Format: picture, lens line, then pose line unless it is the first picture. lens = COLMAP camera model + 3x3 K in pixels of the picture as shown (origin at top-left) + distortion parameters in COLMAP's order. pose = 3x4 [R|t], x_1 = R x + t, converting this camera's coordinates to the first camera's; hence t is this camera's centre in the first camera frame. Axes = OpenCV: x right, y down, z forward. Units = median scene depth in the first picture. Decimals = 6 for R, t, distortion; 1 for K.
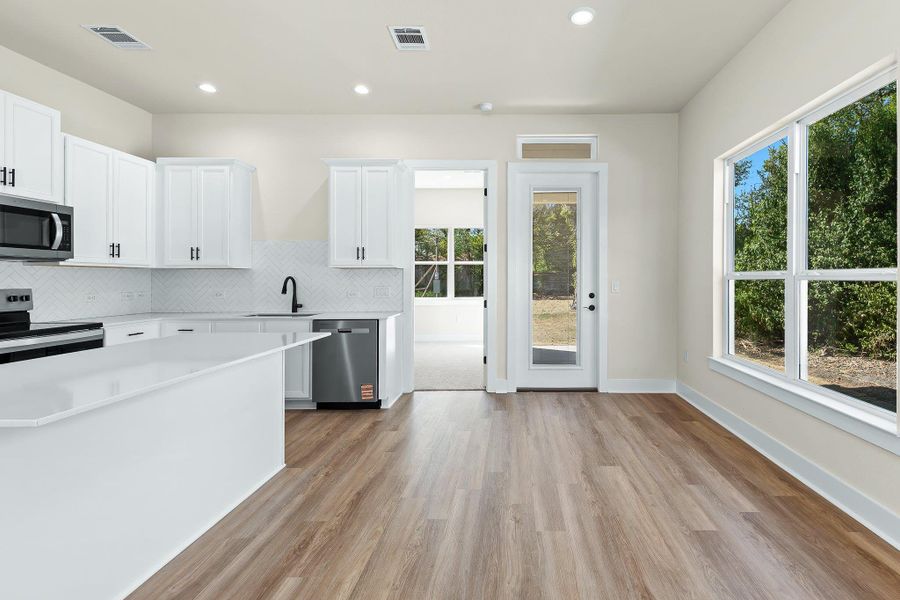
lens RADIAL K [[414.4, 0, 513.2], [0, 414.4, 277.0], [0, 0, 1]] dist [0.028428, -0.009282]
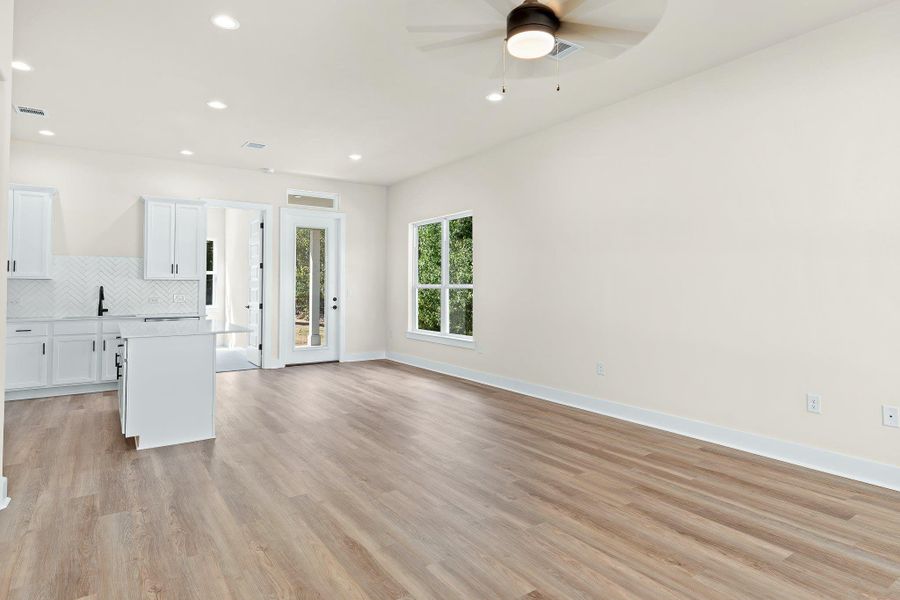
lens RADIAL K [[498.8, 0, 453.0], [0, 498.8, 270.9], [0, 0, 1]] dist [0.017735, -0.000683]
pose [[0.825278, 0.021315, 0.564324, -0.564662], [-0.003932, 0.999480, -0.032001, -0.003005], [-0.564713, 0.024190, 0.824933, -0.874462]]
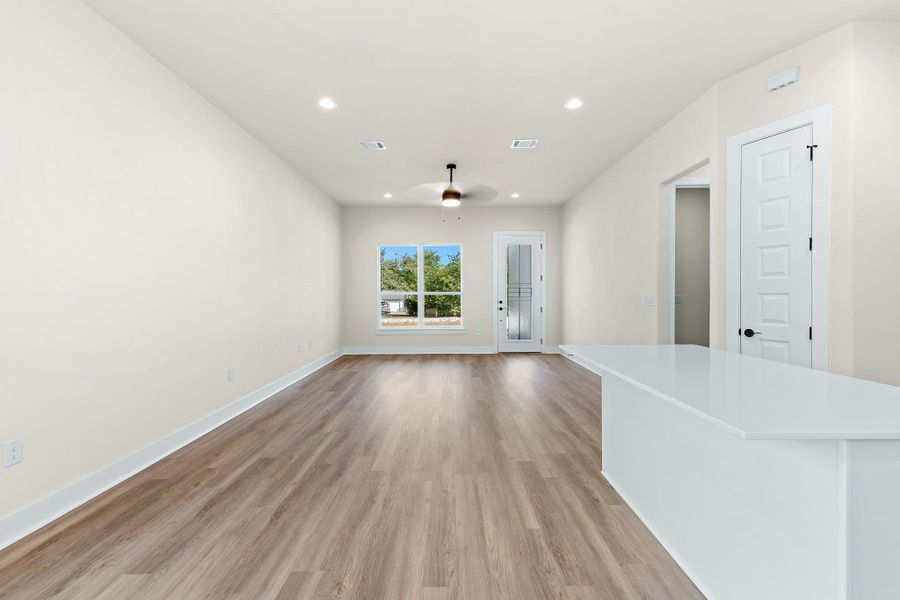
lens RADIAL K [[392.2, 0, 452.4], [0, 392.2, 288.4], [0, 0, 1]] dist [0.004876, -0.000034]
pose [[-0.999967, 0.007376, -0.003270, -0.118220], [0.007423, 0.999865, -0.014679, -0.000276], [0.003161, -0.014703, -0.999887, 0.965066]]
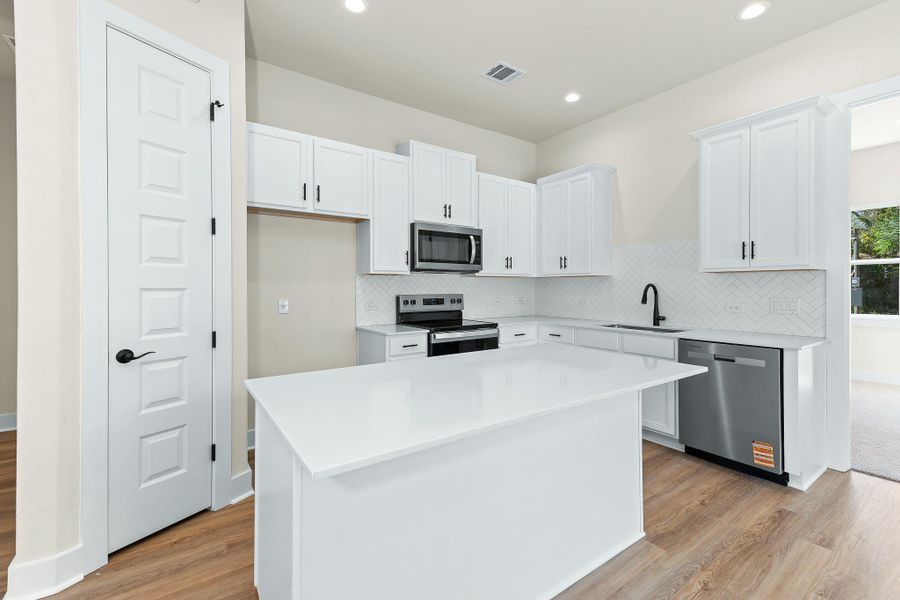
lens RADIAL K [[388.9, 0, 456.5], [0, 388.9, 287.2], [0, 0, 1]] dist [0.001328, -0.000265]
pose [[0.573497, 0.001132, -0.819207, -0.116545], [0.004719, 0.999978, 0.004685, 0.000213], [0.819194, -0.006552, 0.573479, 0.229632]]
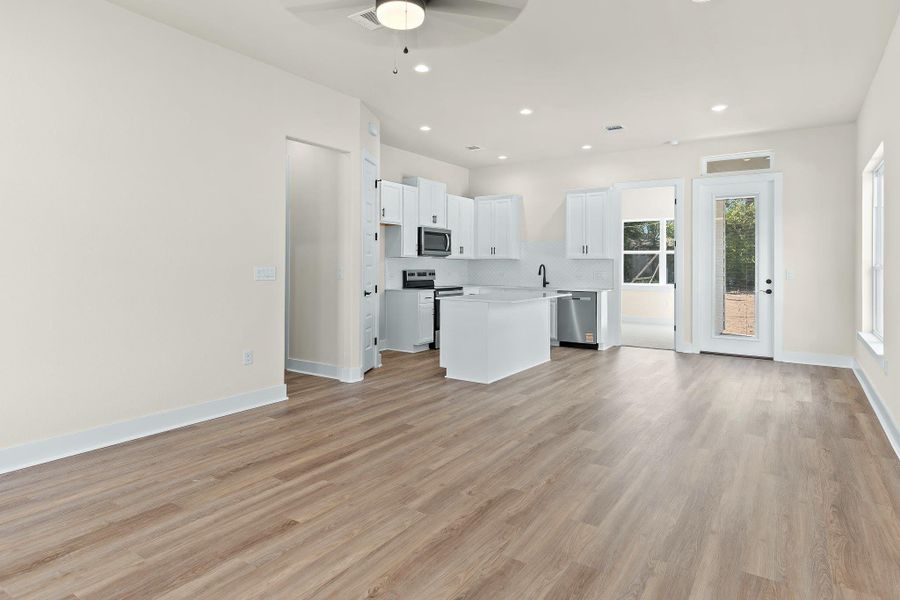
lens RADIAL K [[516.9, 0, 455.2], [0, 516.9, 256.2], [0, 0, 1]] dist [0.007096, 0.000929]
pose [[0.834746, -0.002497, -0.550630, 0.301079], [-0.005892, 0.999892, -0.013467, -0.004028], [0.550604, 0.014486, 0.834641, -0.908980]]
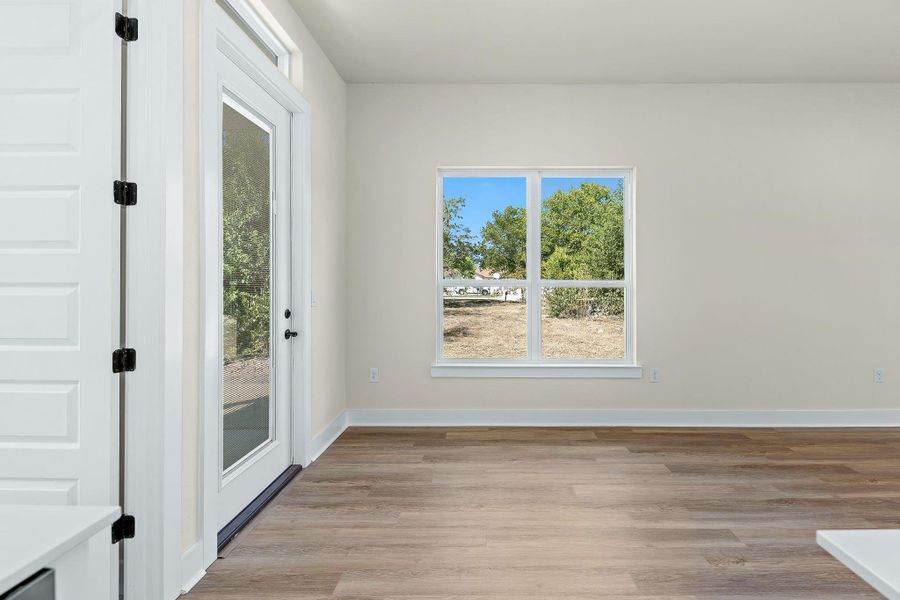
lens RADIAL K [[404.9, 0, 487.4], [0, 404.9, 284.3], [0, 0, 1]] dist [0.000072, -0.000264]
pose [[0.004564, 0.009708, 0.999942, -0.456353], [-0.005280, 0.999939, -0.009684, 0.007154], [-0.999976, -0.005235, 0.004615, 0.822122]]
